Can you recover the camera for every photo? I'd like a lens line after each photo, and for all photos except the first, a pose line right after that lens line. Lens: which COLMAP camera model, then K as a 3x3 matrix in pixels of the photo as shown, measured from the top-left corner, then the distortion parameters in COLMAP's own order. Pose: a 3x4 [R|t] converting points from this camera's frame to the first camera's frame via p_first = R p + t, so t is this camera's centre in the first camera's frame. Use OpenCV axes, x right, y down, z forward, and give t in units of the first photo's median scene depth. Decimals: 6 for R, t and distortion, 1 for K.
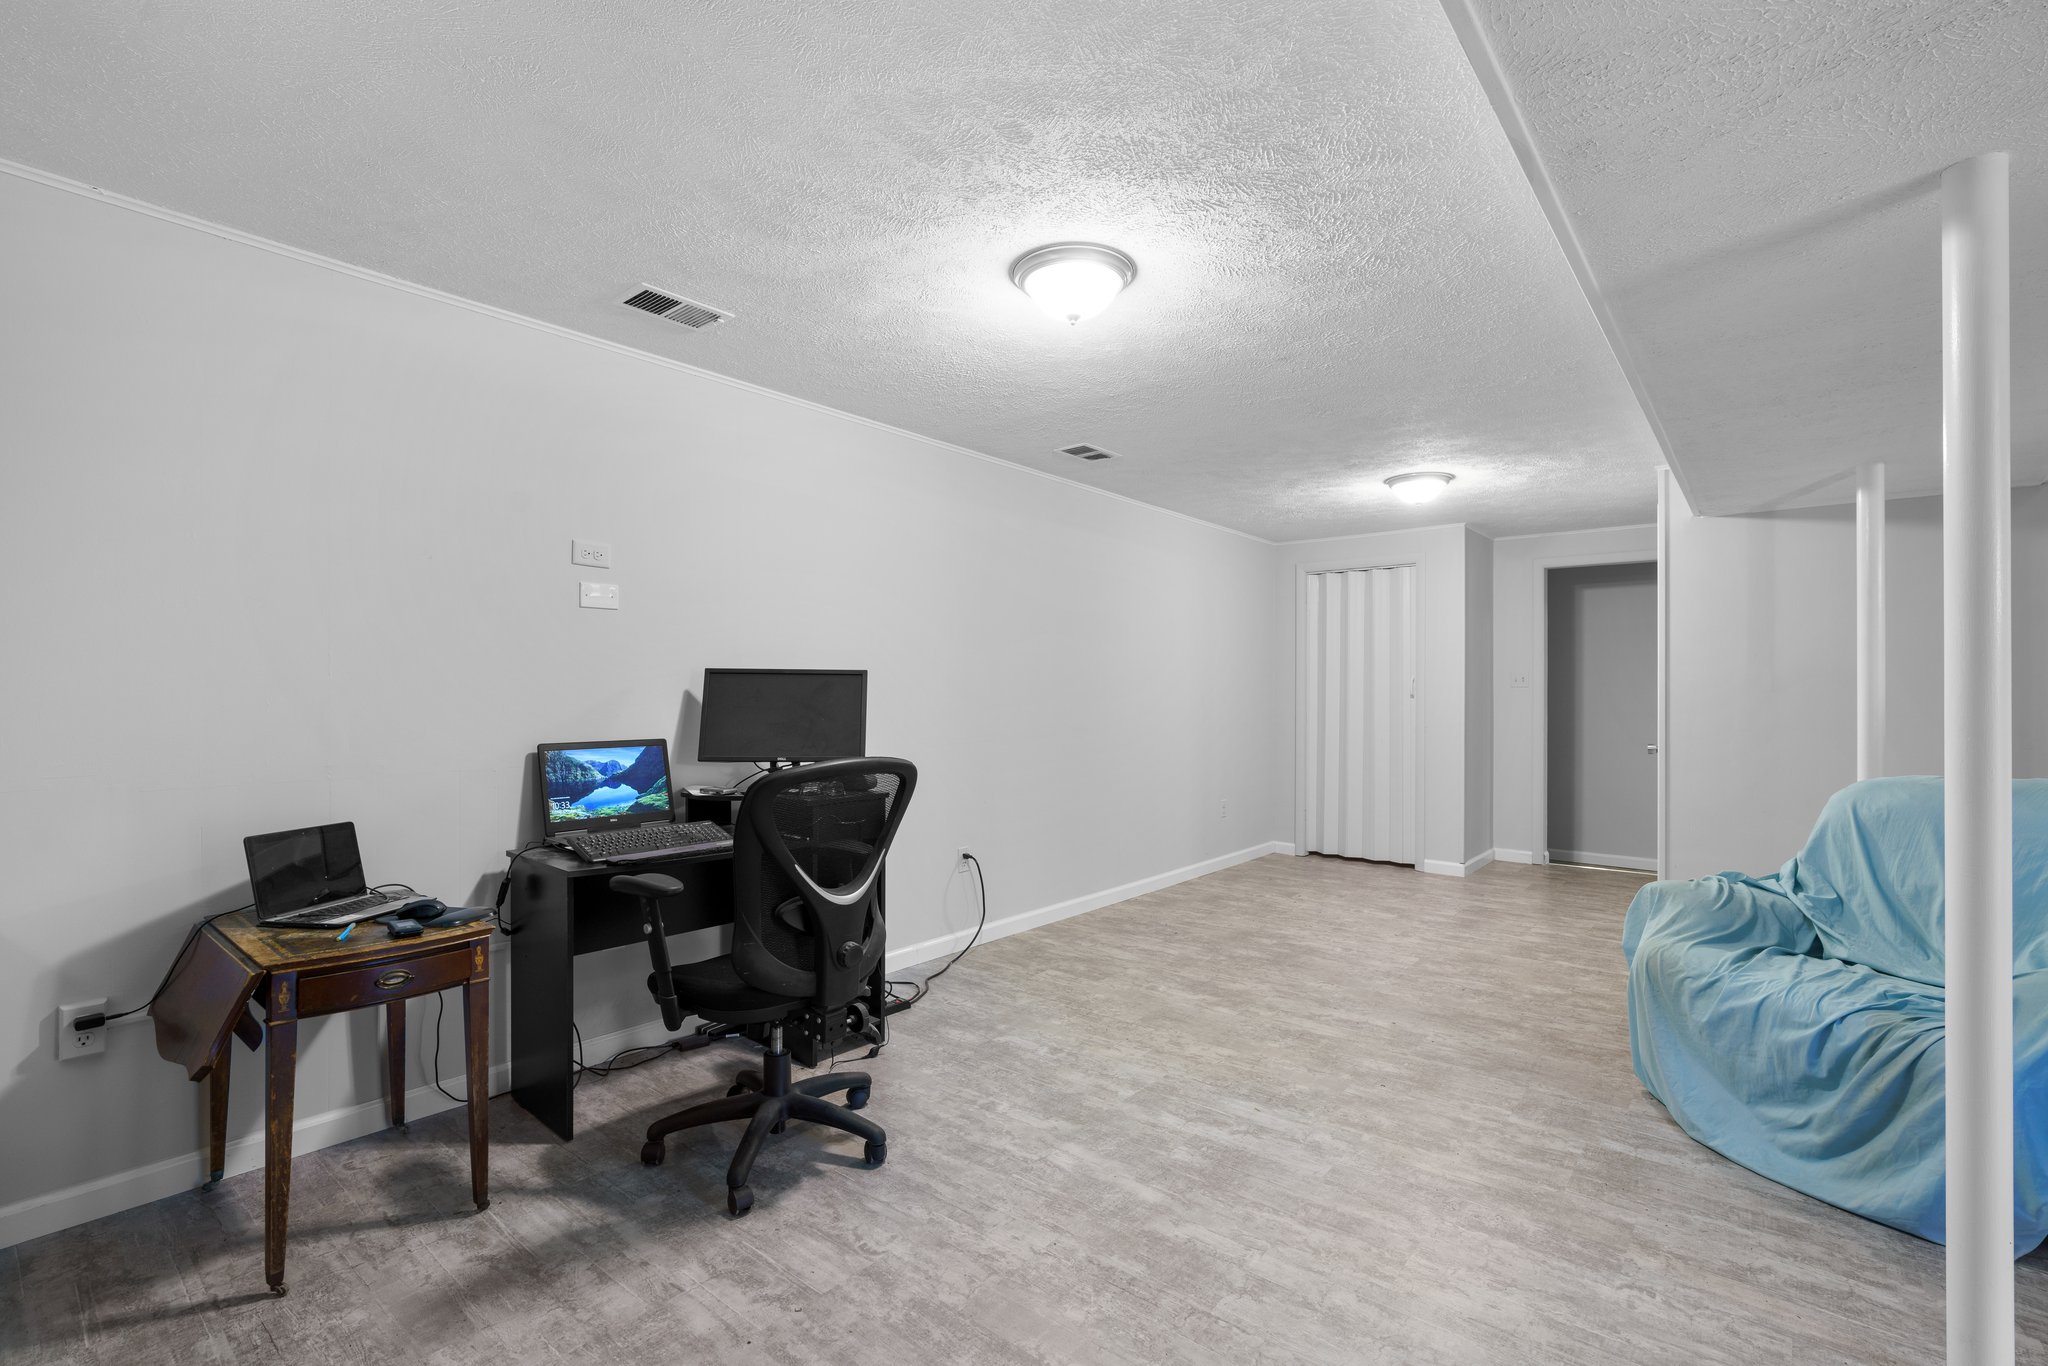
lens RADIAL K [[926.2, 0, 1024.6], [0, 926.2, 690.2], [0, 0, 1]] dist [-0.012894, 0.008458]
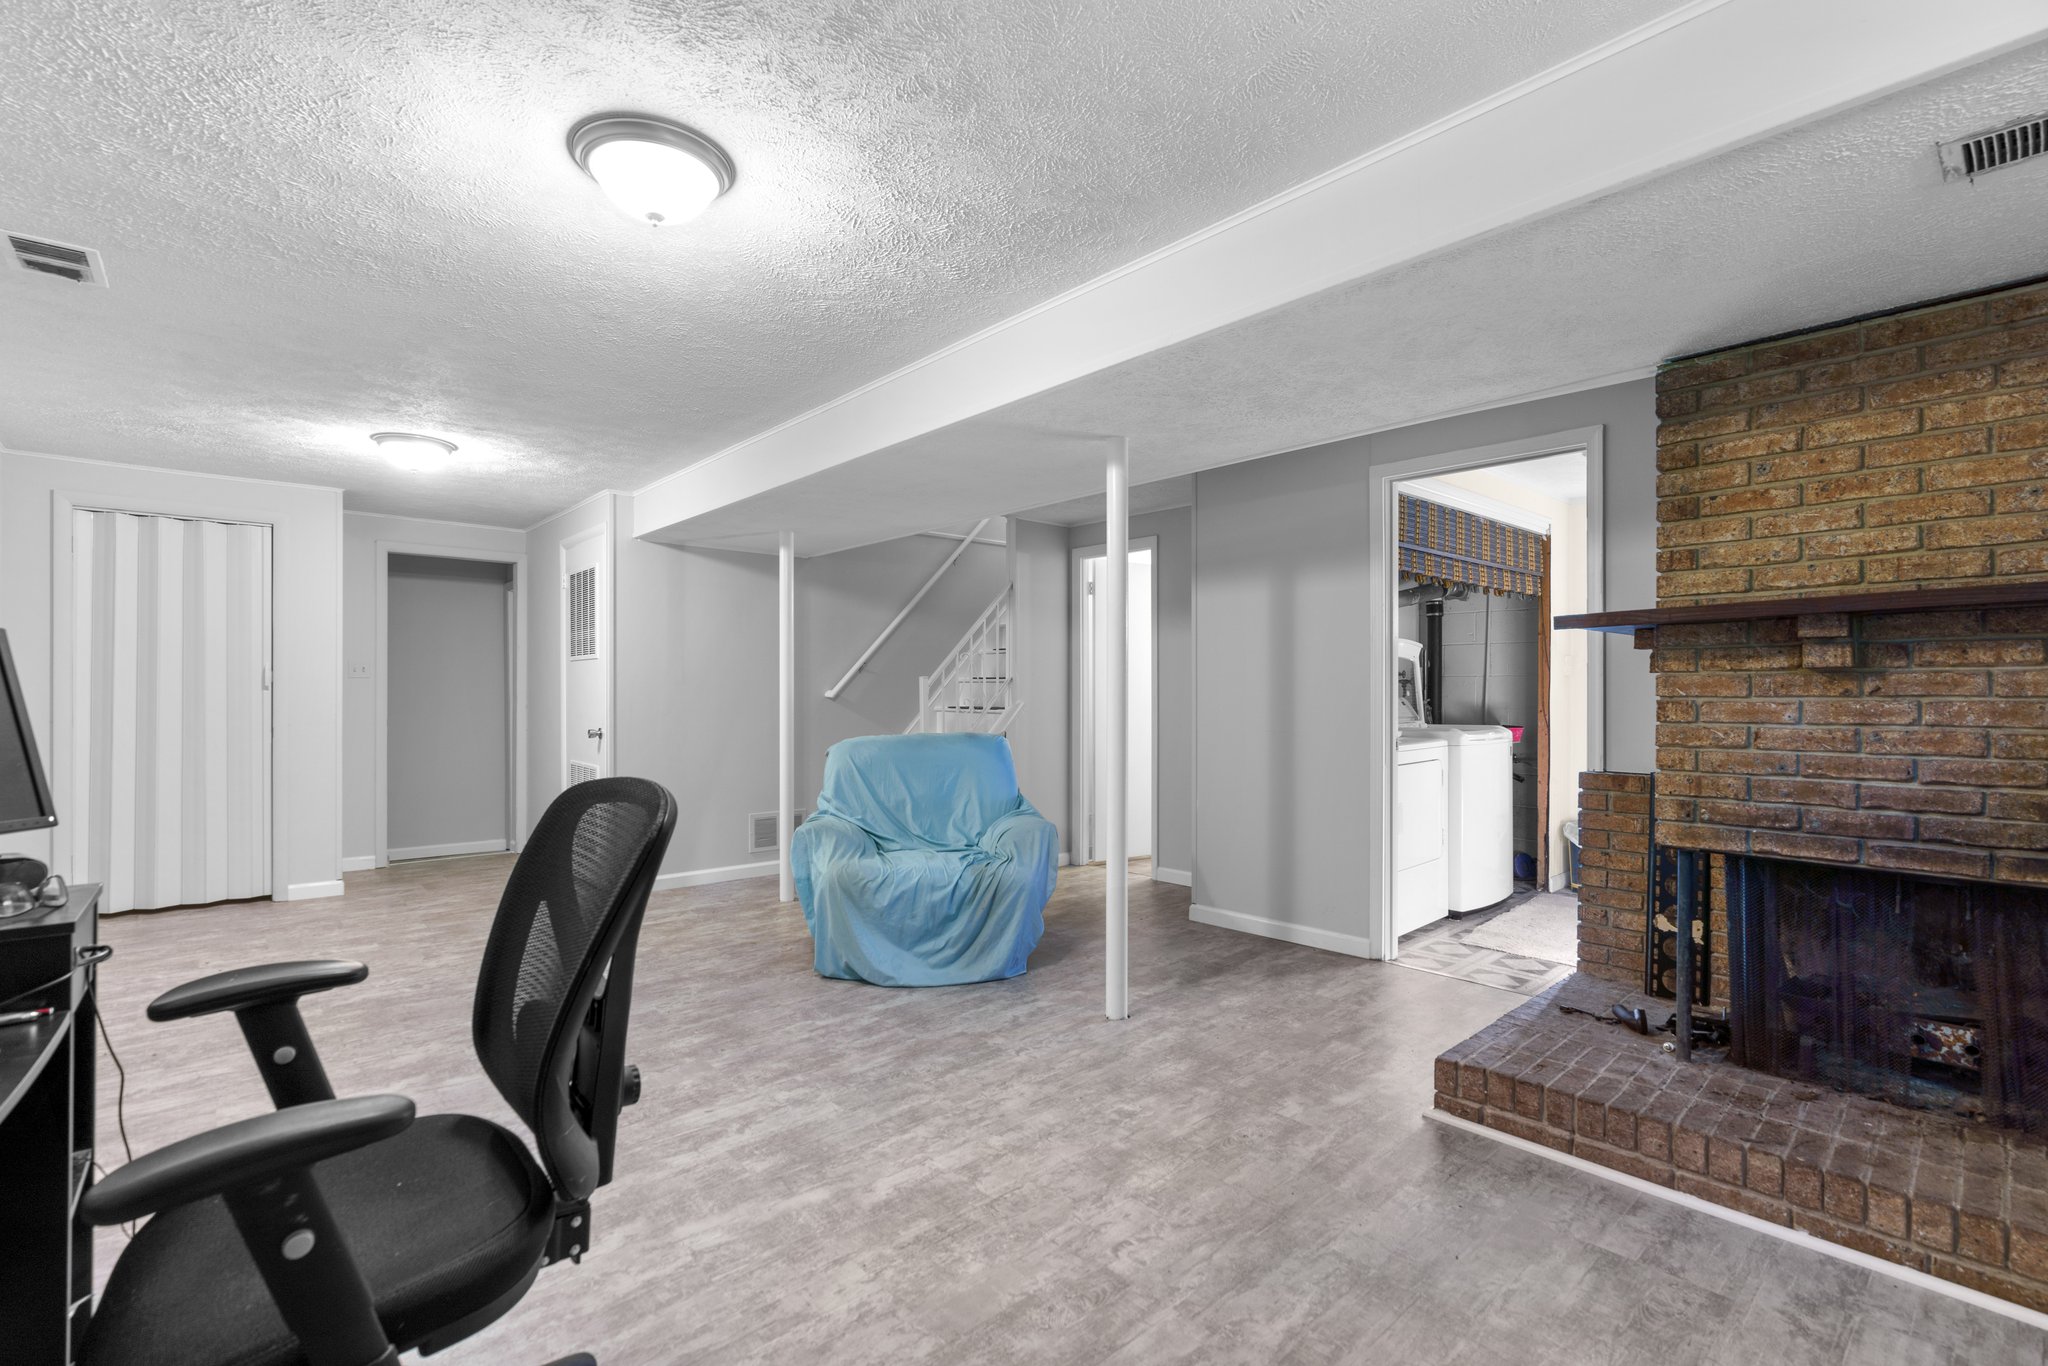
lens RADIAL K [[926.2, 0, 1024.6], [0, 926.2, 690.2], [0, 0, 1]] dist [-0.012894, 0.008458]
pose [[0.145553, -0.004306, 0.989341, -0.654309], [-0.005127, 0.999974, 0.005106, 0.001786], [-0.989337, -0.005816, 0.145527, 0.522387]]
